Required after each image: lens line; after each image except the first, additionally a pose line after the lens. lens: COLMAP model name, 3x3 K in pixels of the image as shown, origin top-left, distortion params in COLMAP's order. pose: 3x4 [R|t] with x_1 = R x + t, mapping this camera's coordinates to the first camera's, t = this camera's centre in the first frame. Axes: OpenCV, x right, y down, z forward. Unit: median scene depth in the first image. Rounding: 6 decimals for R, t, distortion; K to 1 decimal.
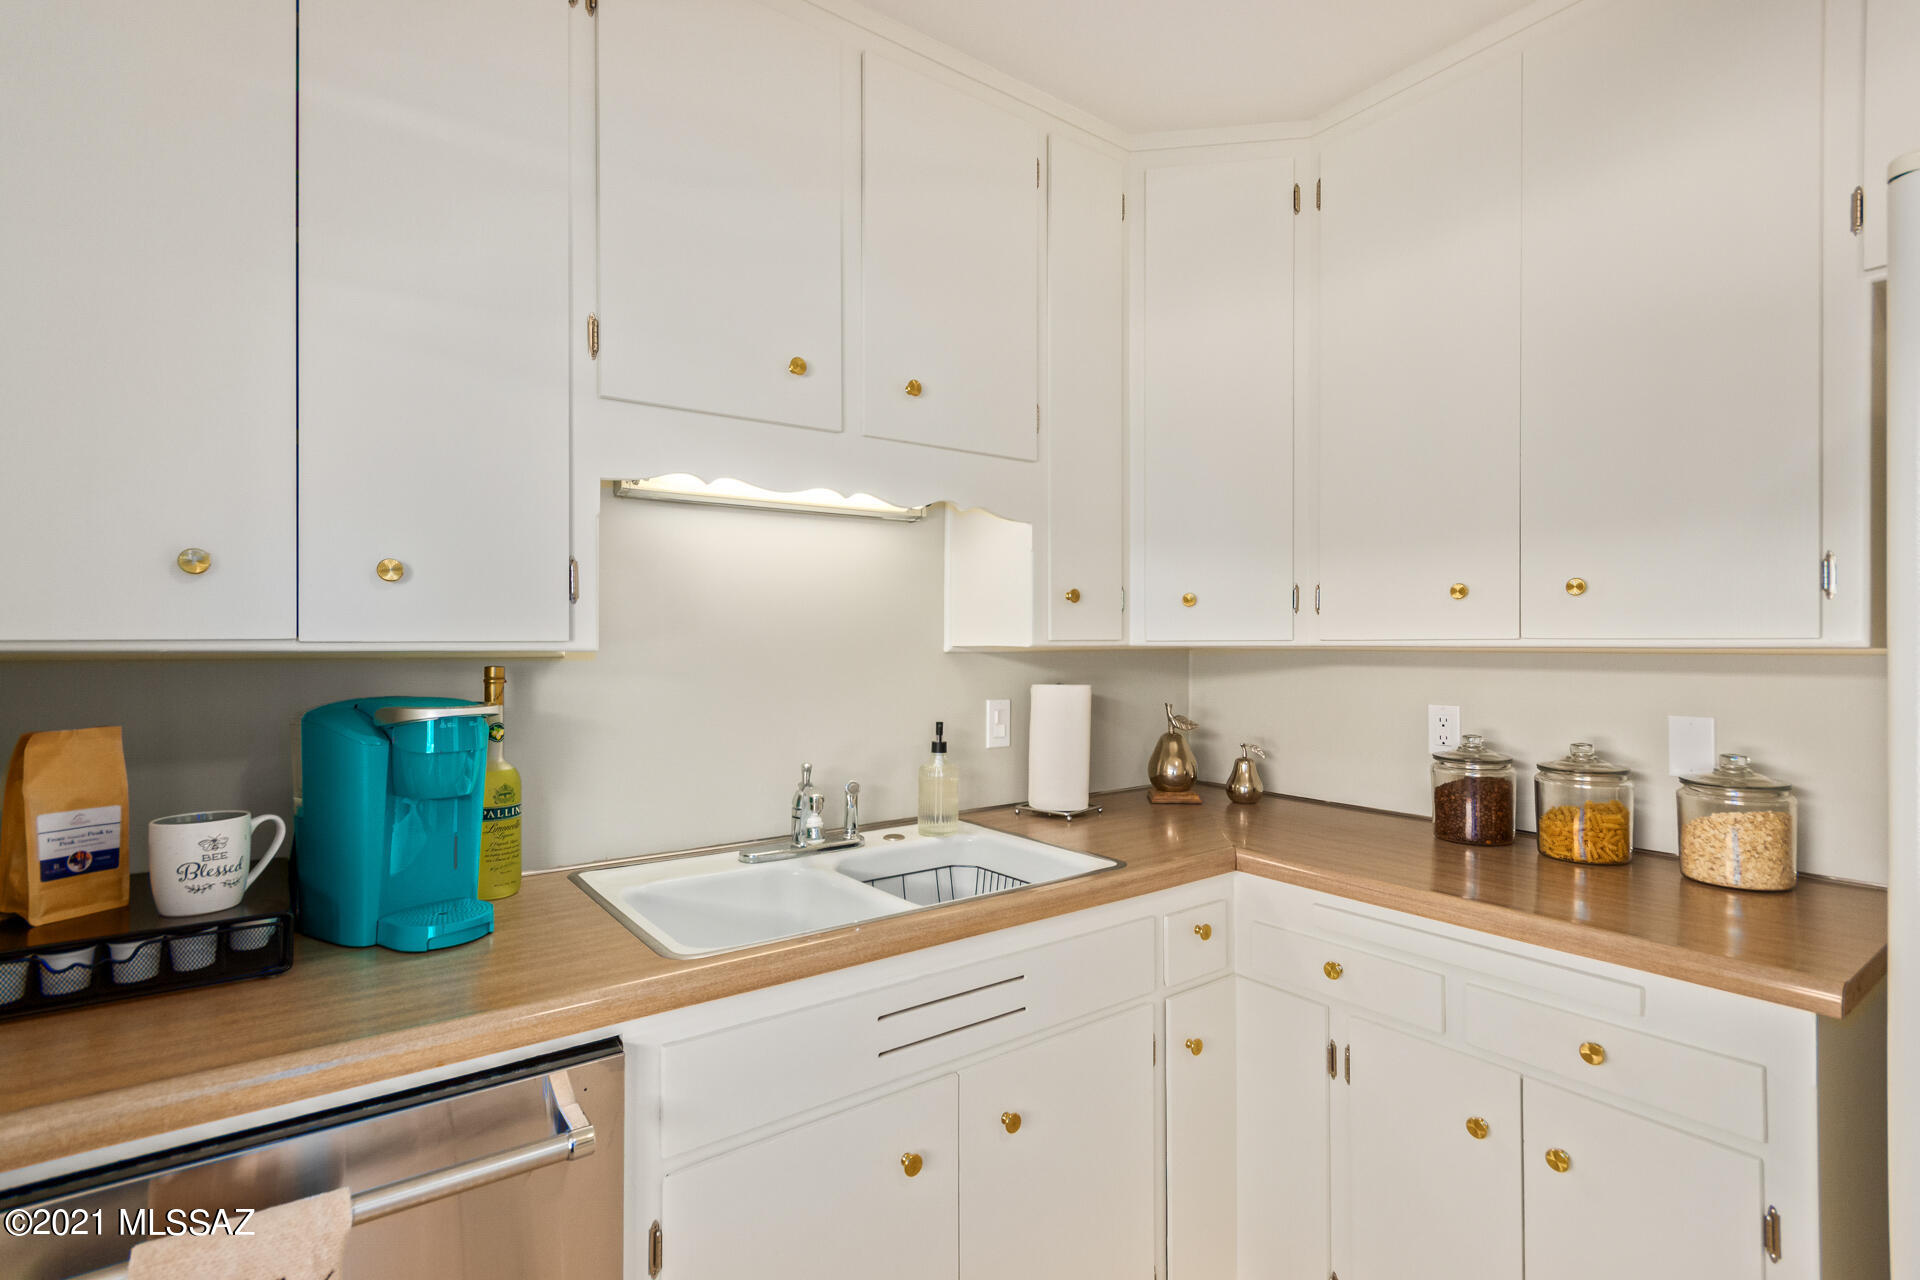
lens RADIAL K [[918.1, 0, 952.4], [0, 918.1, 640.8], [0, 0, 1]] dist [0.005599, -0.000045]
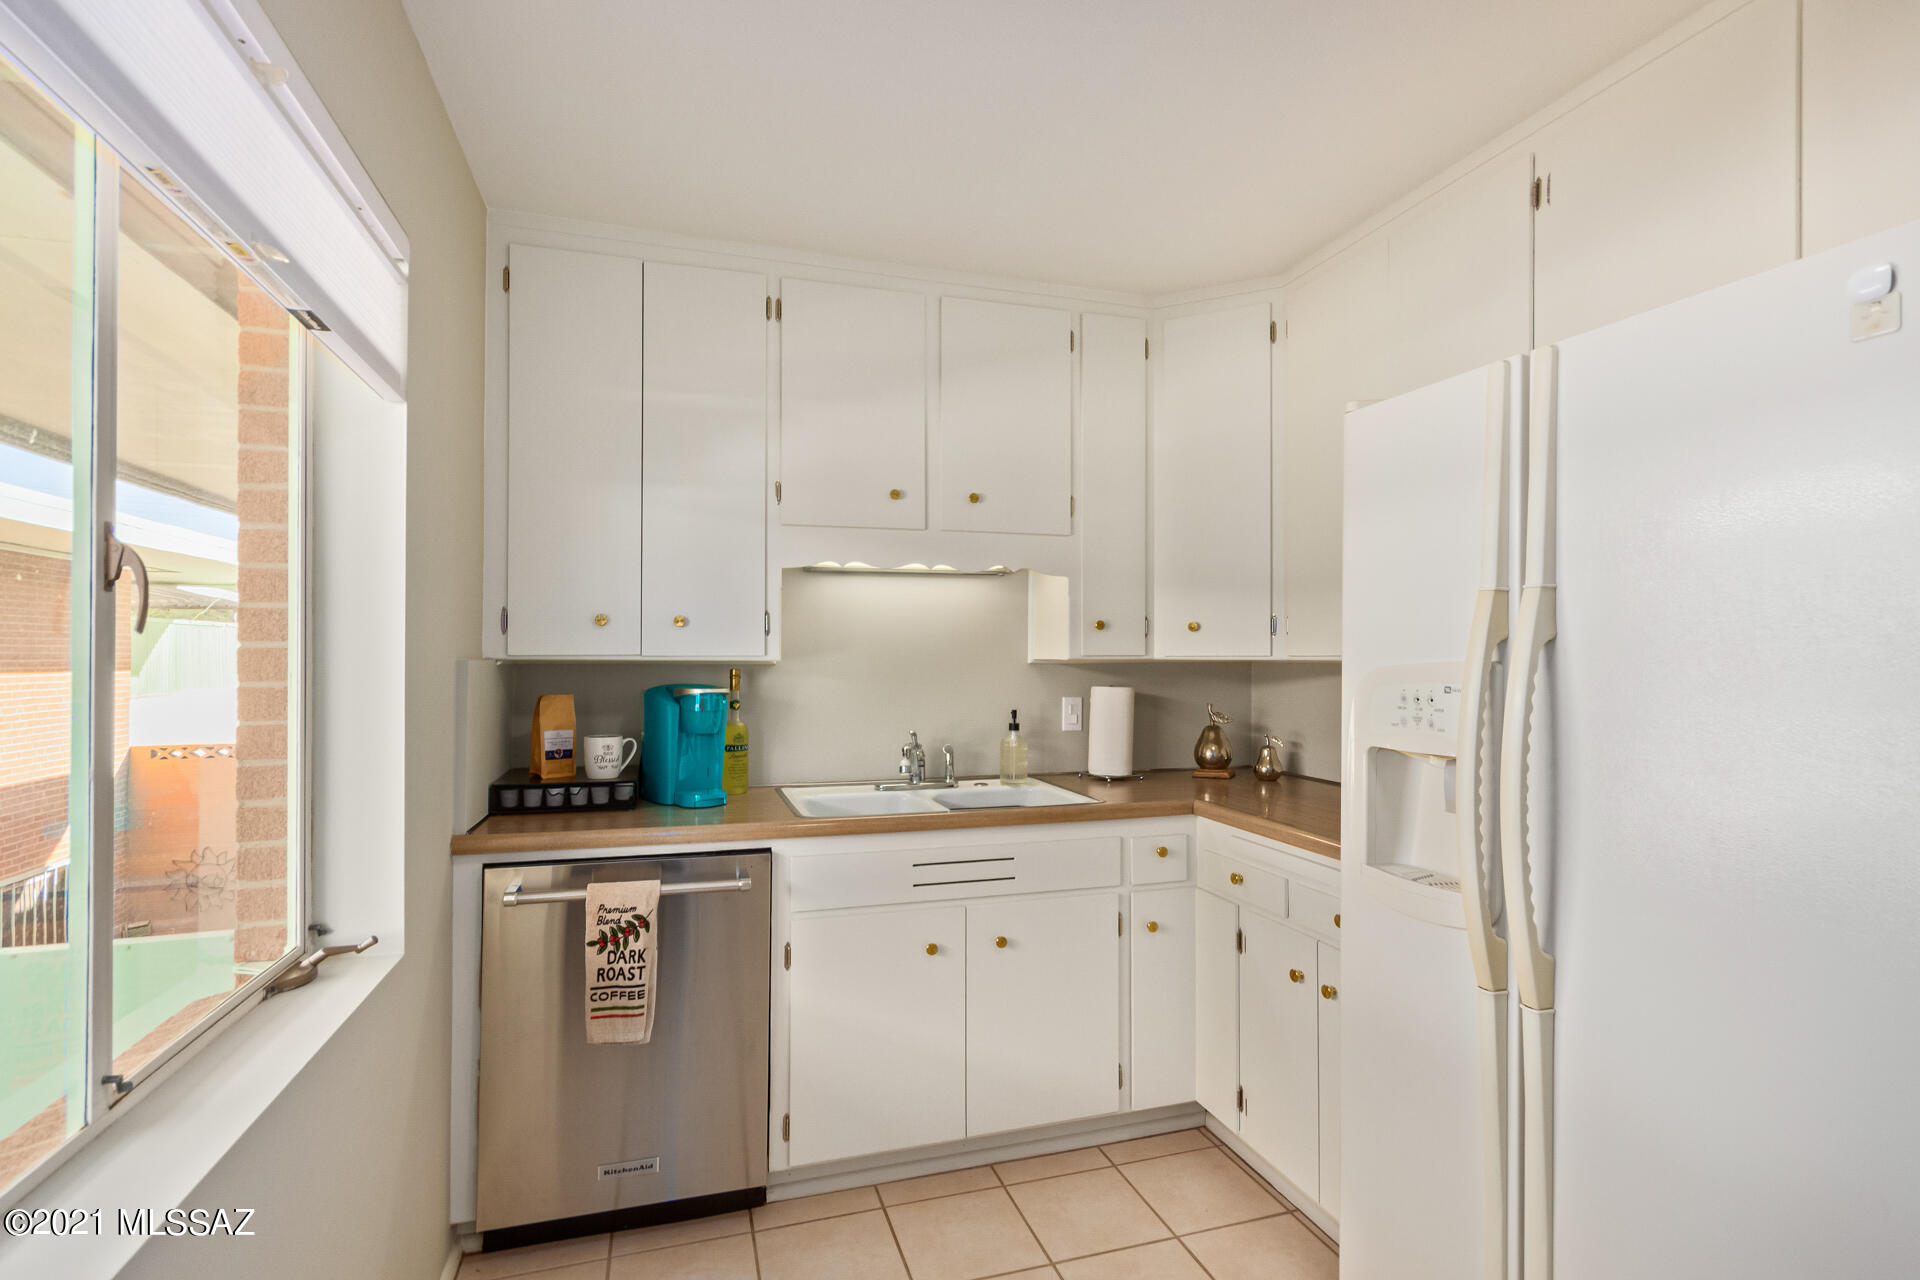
lens RADIAL K [[918.1, 0, 965.7], [0, 918.1, 647.1], [0, 0, 1]] dist [0.005599, -0.000045]
pose [[0.950885, -0.000857, -0.309542, 0.481463], [-0.001567, 0.999970, -0.007583, -0.003300], [0.309539, 0.007695, 0.950855, -0.574420]]
